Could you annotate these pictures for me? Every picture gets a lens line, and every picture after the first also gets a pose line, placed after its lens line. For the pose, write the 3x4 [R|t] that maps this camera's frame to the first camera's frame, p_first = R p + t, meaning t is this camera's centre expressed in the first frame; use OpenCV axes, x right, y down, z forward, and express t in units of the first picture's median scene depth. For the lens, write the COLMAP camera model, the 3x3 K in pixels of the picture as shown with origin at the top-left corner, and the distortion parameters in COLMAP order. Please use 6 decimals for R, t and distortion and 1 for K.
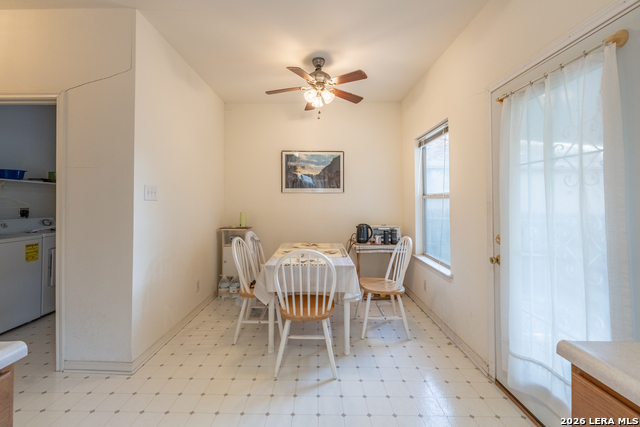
lens RADIAL K [[270.6, 0, 317.9], [0, 270.6, 195.6], [0, 0, 1]] dist [-0.001022, -0.000187]
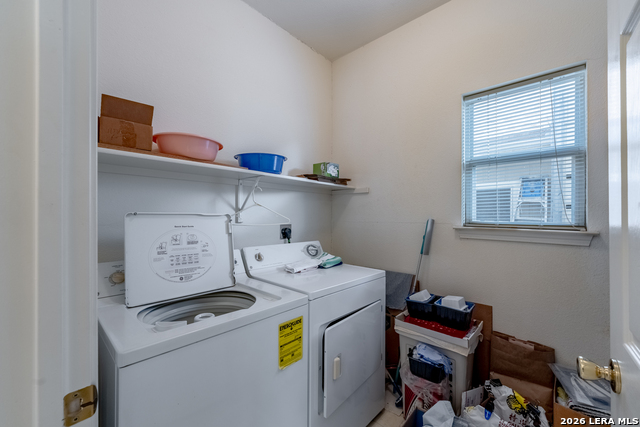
lens RADIAL K [[265.2, 0, 320.0], [0, 265.2, 213.5], [0, 0, 1]] dist [-0.001218, -0.000123]
pose [[0.737216, -0.004240, -0.675643, -0.668056], [0.014848, 0.999840, 0.009927, 0.016893], [0.675494, -0.017350, 0.737162, 0.652347]]
